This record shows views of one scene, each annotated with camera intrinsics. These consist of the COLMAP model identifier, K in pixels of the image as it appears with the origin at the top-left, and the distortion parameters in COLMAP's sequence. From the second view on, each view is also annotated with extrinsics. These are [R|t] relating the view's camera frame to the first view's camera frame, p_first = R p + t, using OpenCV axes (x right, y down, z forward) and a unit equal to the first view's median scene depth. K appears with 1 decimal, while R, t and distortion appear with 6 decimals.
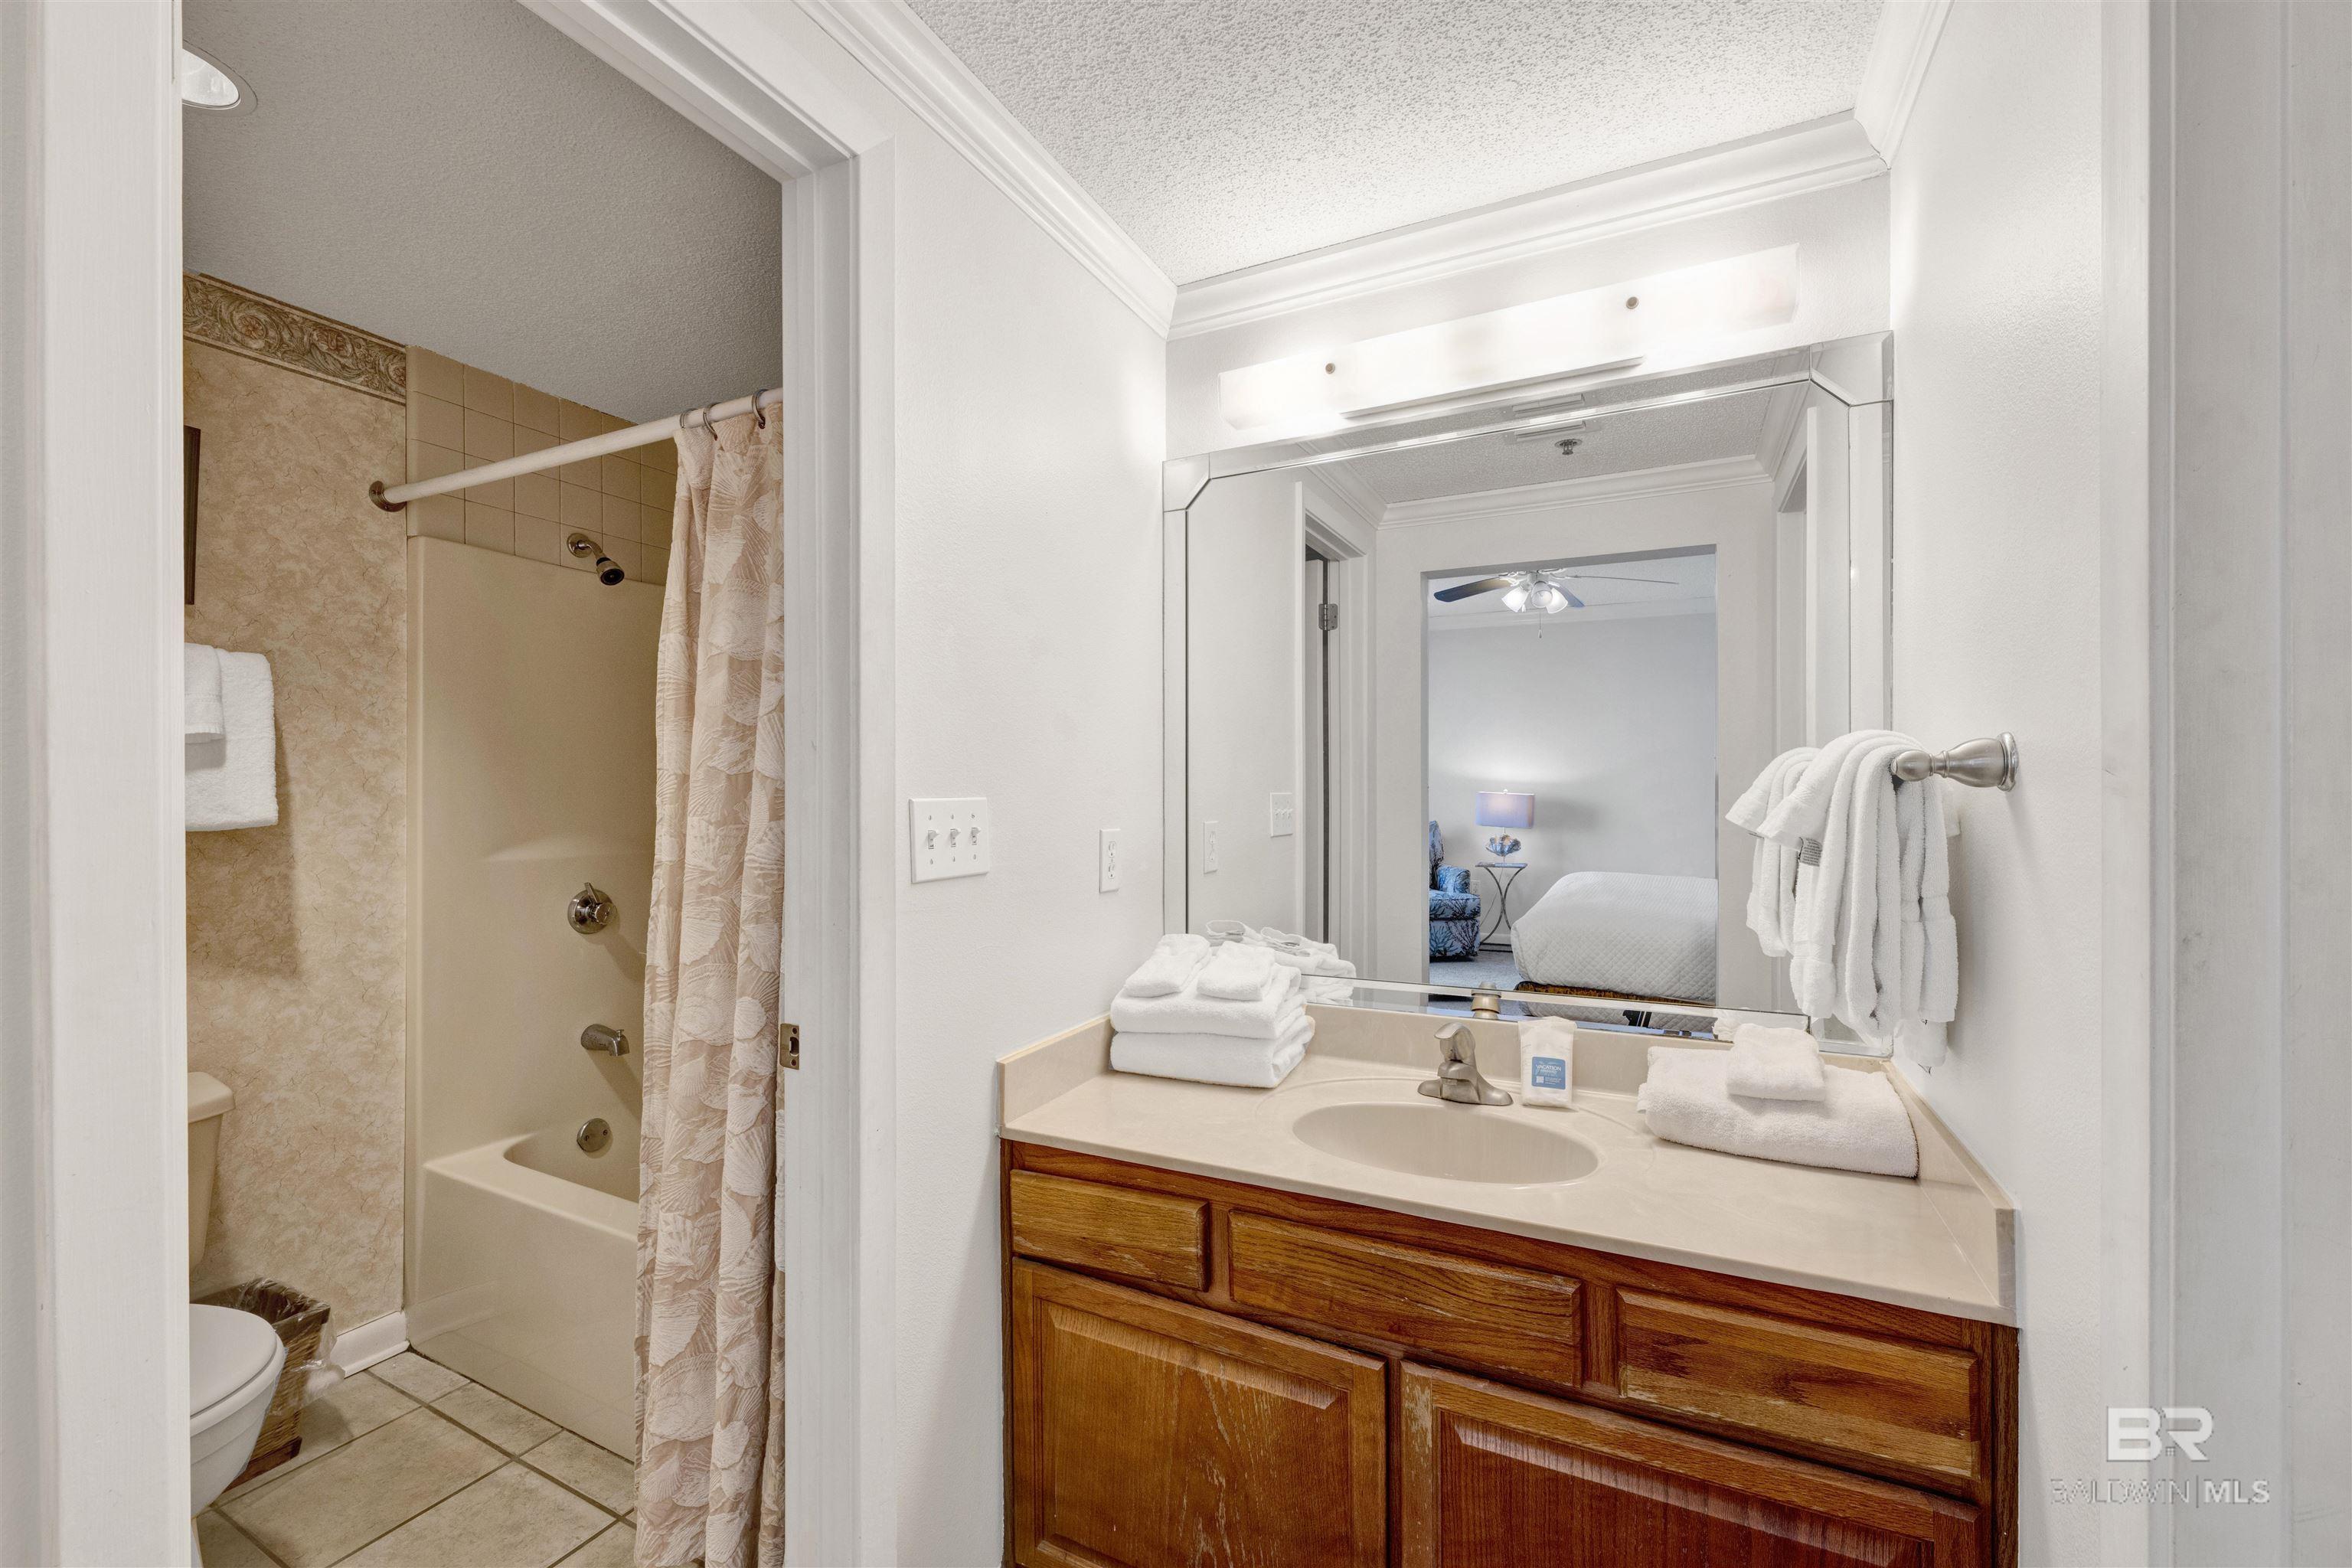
lens RADIAL K [[971.2, 0, 1170.6], [0, 971.2, 794.4], [0, 0, 1]] dist [0.001385, 0.000891]
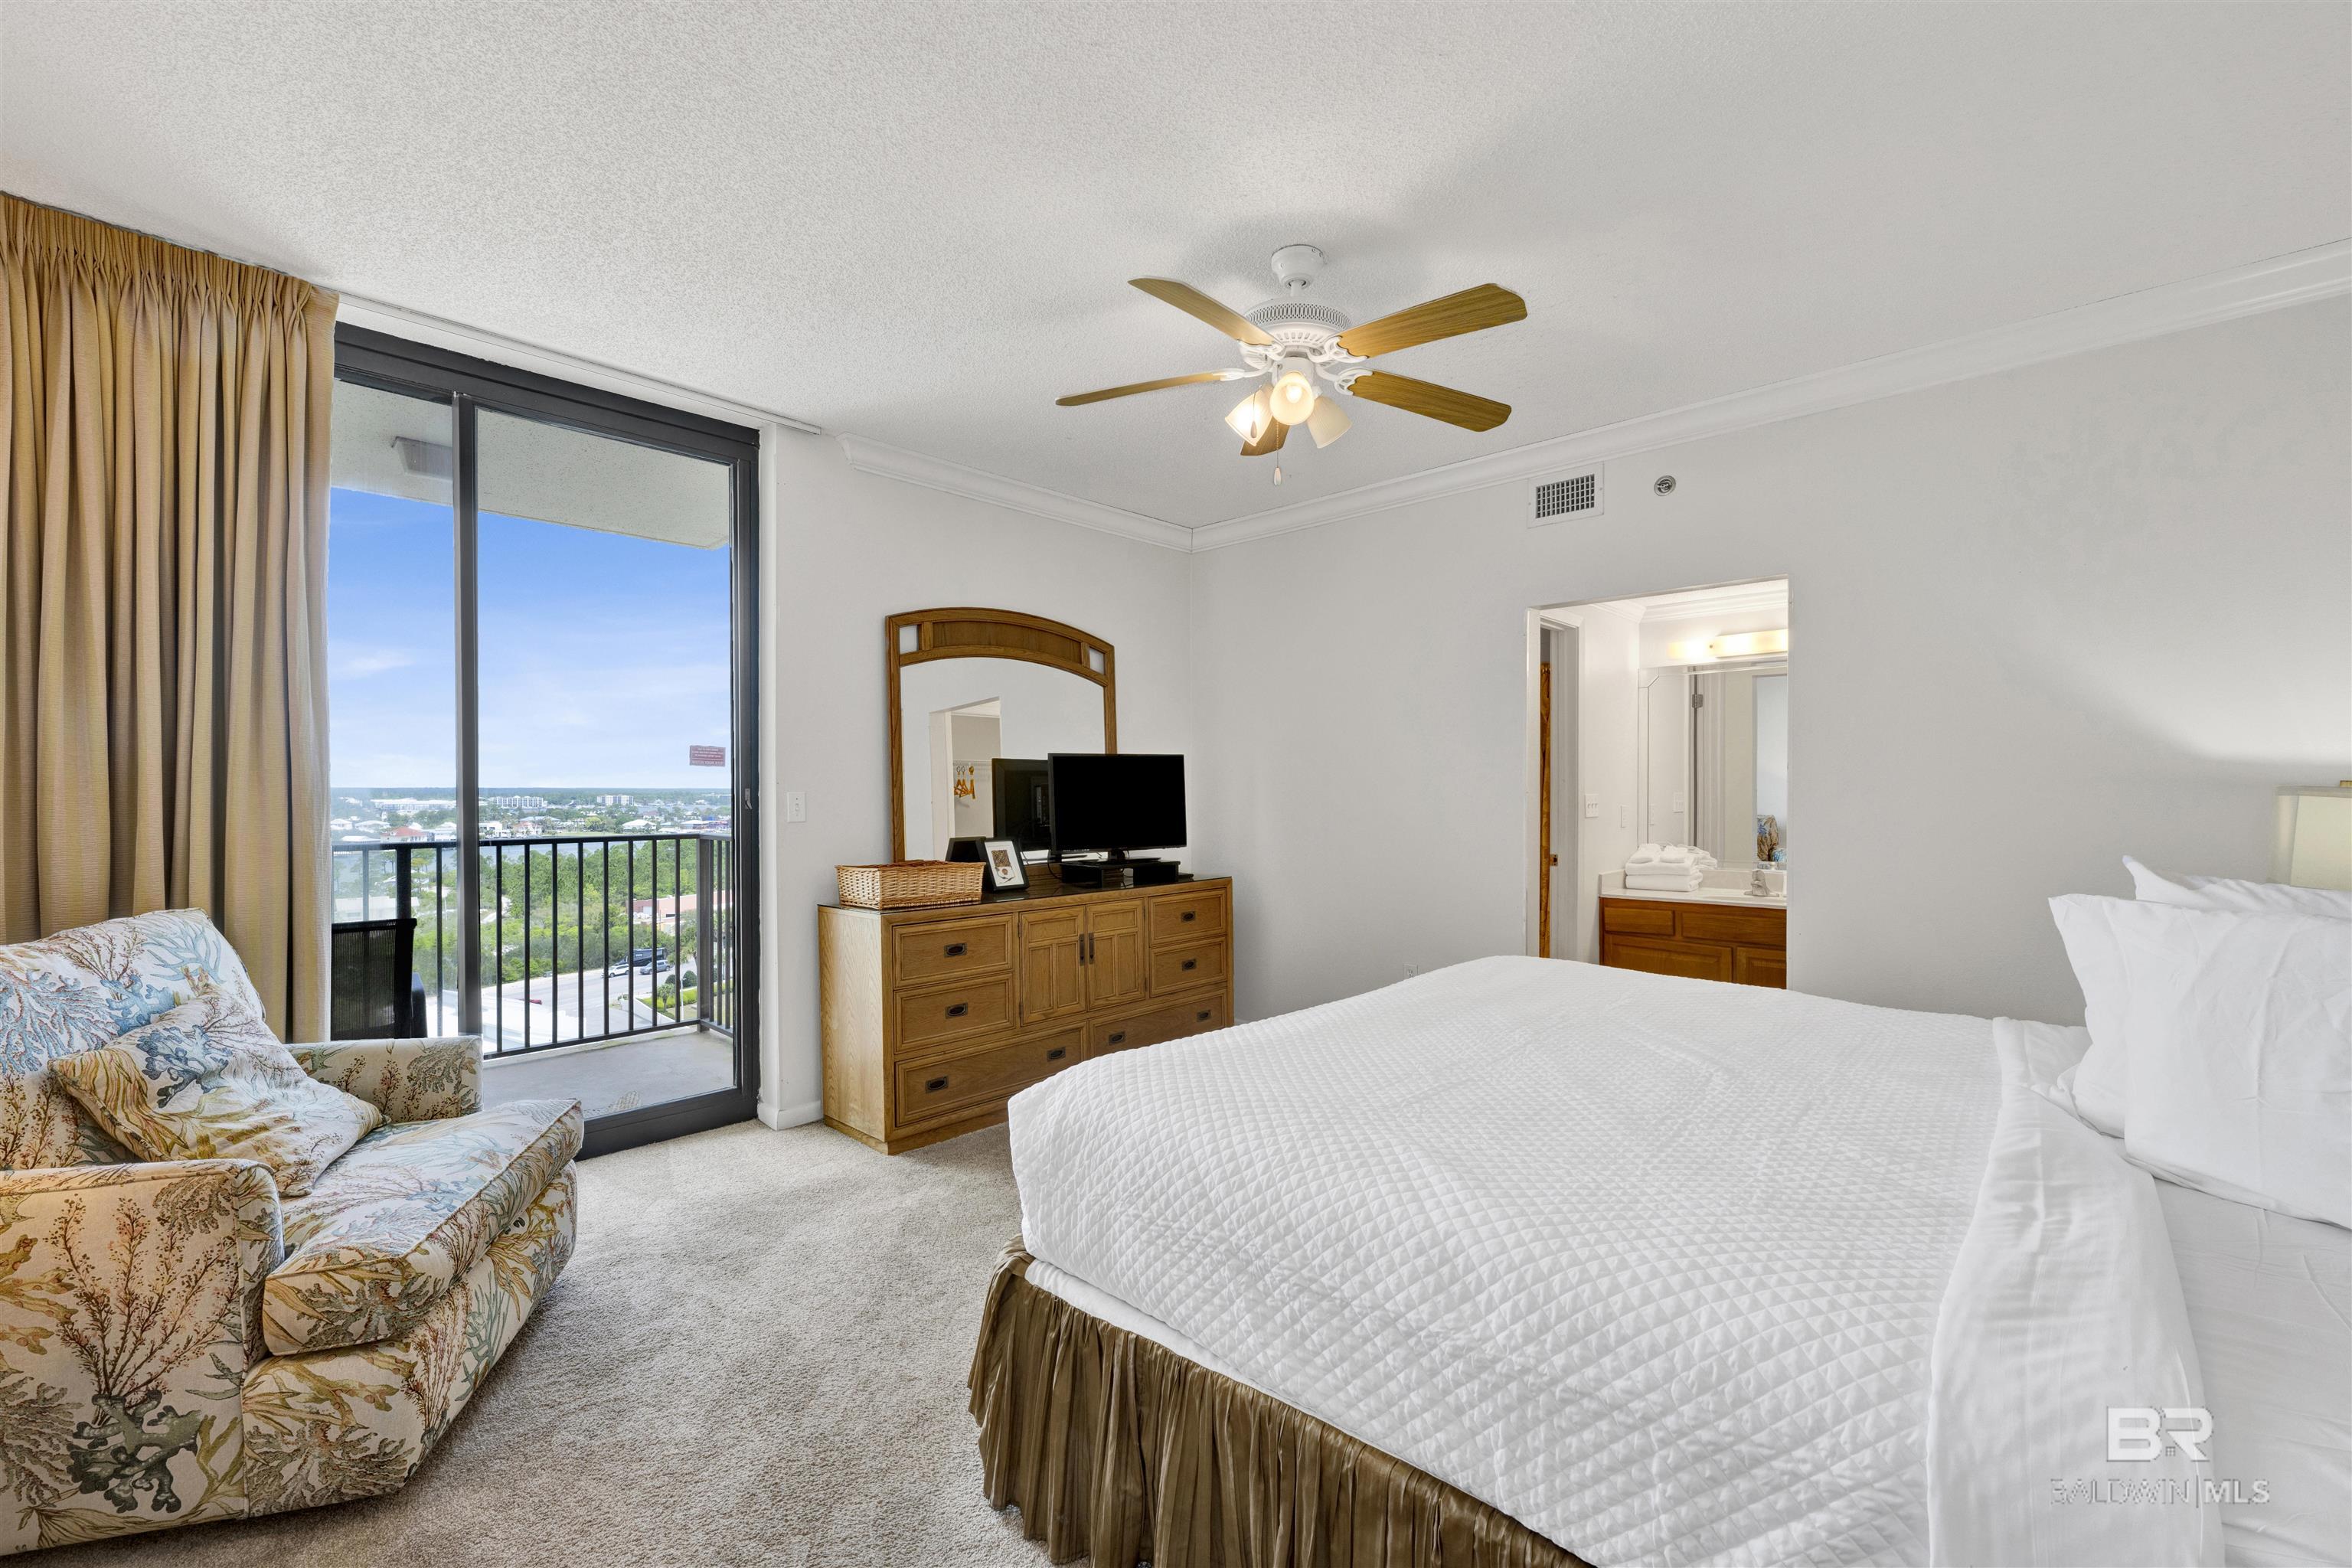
lens RADIAL K [[971.2, 0, 1186.7], [0, 971.2, 788.6], [0, 0, 1]] dist [0.001385, 0.000891]
pose [[0.959481, 0.003273, -0.281753, -0.496252], [-0.001902, 0.999985, 0.005138, -0.025292], [0.281766, -0.004394, 0.959473, -2.130547]]
